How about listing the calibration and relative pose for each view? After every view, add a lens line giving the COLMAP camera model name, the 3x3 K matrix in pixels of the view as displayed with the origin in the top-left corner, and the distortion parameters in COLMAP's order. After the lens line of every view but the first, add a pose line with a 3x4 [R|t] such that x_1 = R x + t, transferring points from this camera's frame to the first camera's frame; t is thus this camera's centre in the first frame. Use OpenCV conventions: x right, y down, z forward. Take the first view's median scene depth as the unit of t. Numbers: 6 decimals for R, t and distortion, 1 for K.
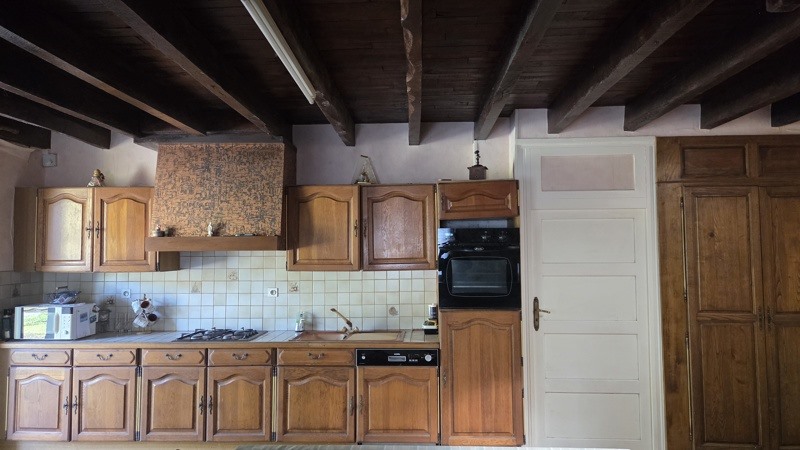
lens RADIAL K [[519.6, 0, 399.8], [0, 519.6, 224.6], [0, 0, 1]] dist [0.003597, 0.000275]
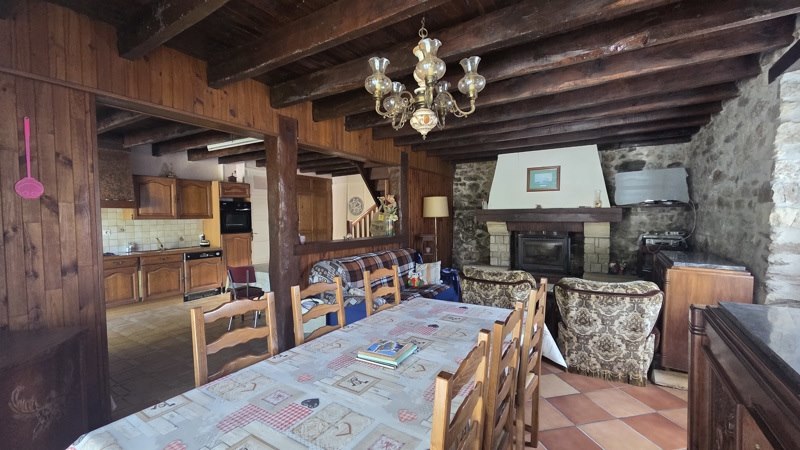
lens RADIAL K [[334.9, 0, 401.5], [0, 334.9, 228.5], [0, 0, 1]] dist [0.000065, -0.000002]
pose [[0.514456, -0.024217, 0.857175, -0.818416], [-0.041469, 0.997729, 0.053076, 0.016933], [-0.856514, -0.062852, 0.512283, -0.522033]]
